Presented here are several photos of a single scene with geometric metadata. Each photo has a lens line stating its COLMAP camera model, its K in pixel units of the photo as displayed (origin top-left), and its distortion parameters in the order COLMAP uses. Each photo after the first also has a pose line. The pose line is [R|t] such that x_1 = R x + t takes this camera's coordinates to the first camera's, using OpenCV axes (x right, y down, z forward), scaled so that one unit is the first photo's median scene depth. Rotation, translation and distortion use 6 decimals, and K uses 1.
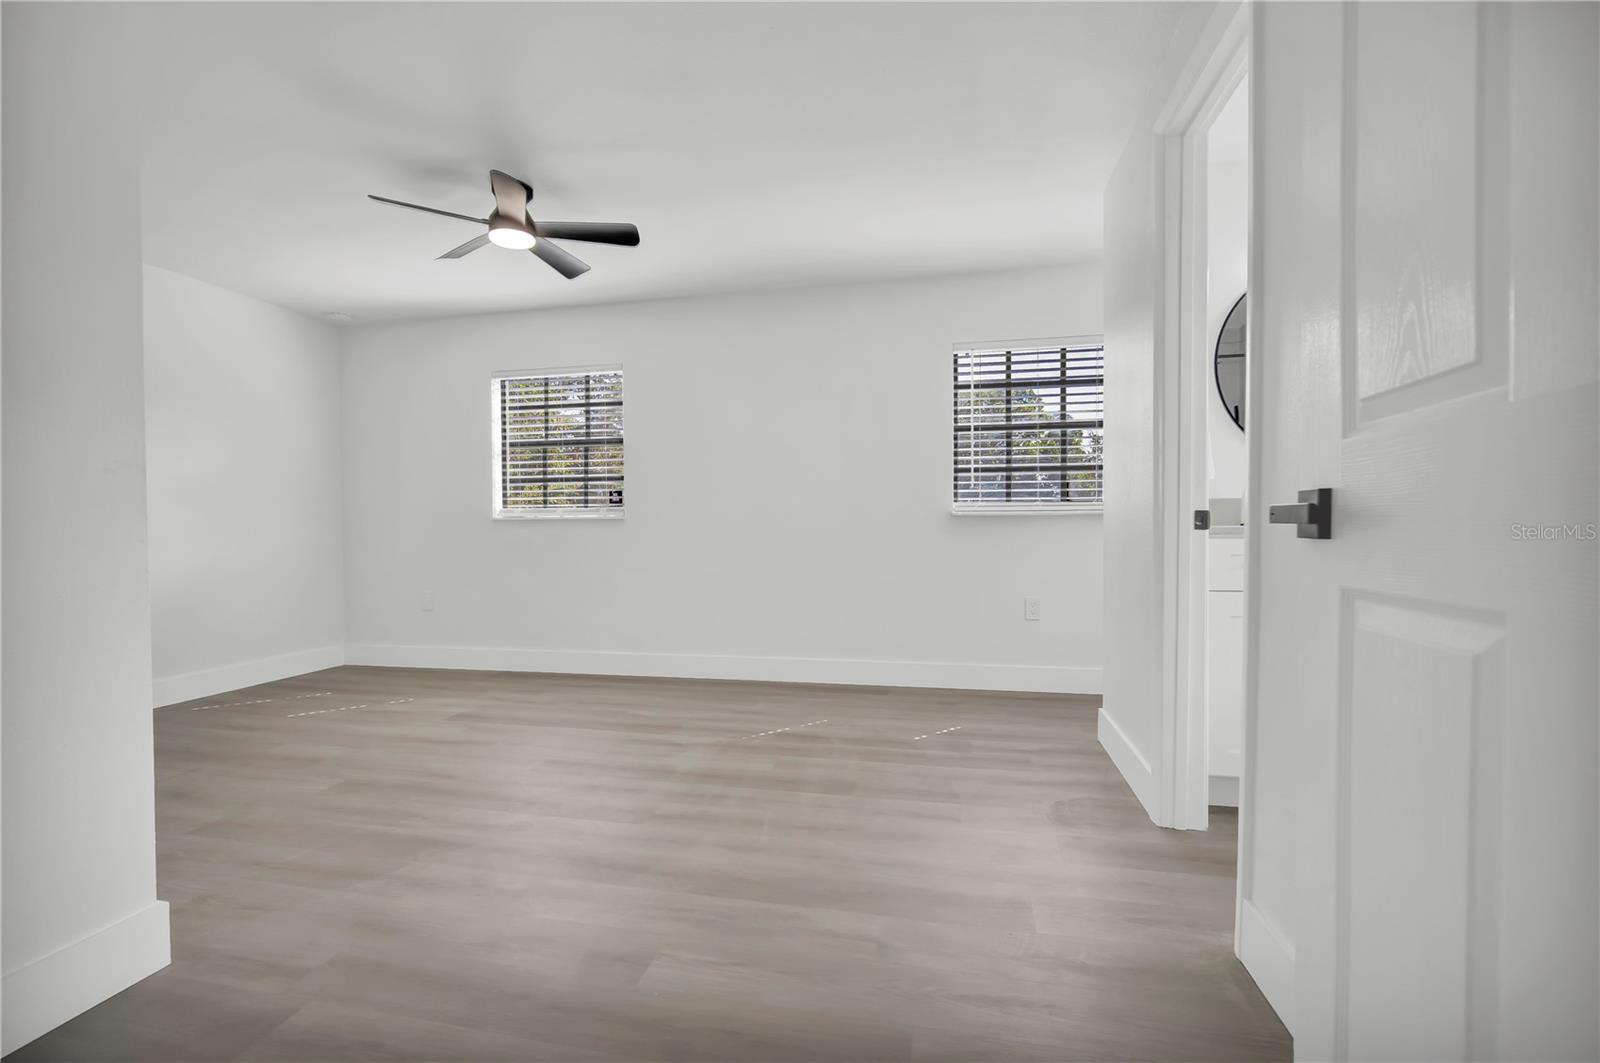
lens RADIAL K [[721.5, 0, 794.5], [0, 721.5, 530.7], [0, 0, 1]] dist [-0.011563, 0.003151]
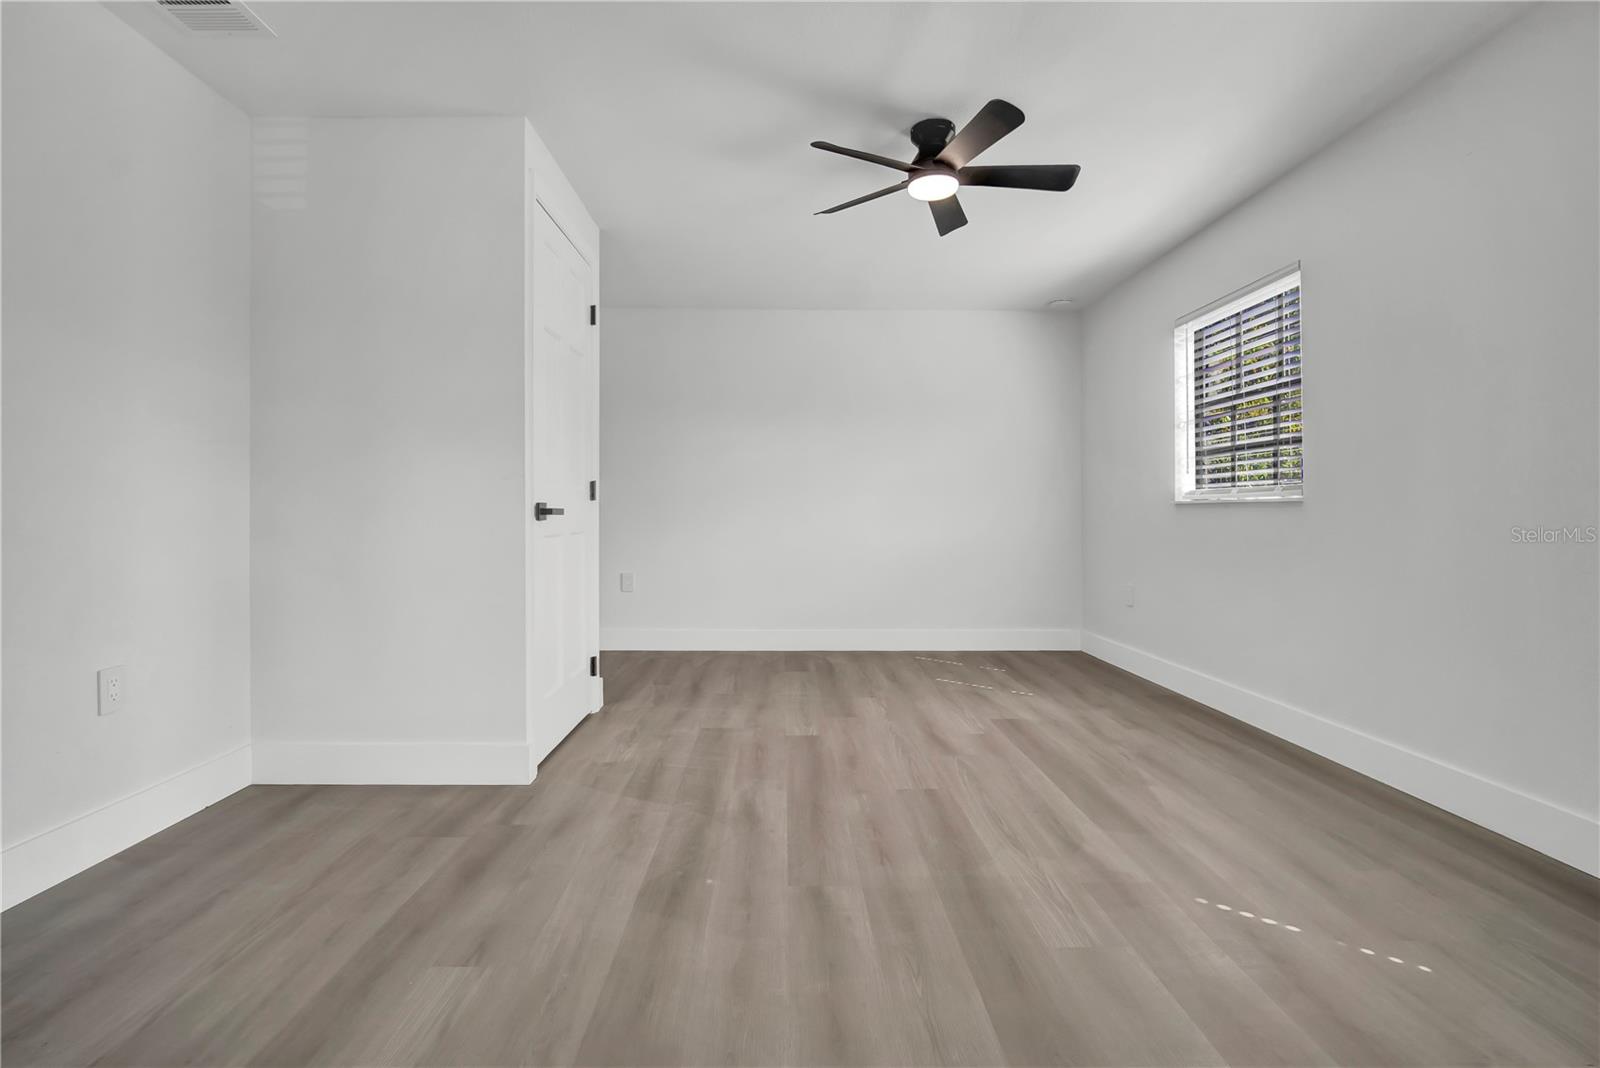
lens RADIAL K [[721.5, 0, 796.2], [0, 721.5, 536.7], [0, 0, 1]] dist [-0.011563, 0.003151]
pose [[0.219646, 0.039914, -0.974763, 0.284226], [-0.000397, 0.999166, 0.040823, -0.010949], [0.975580, -0.008580, 0.219479, 0.414993]]
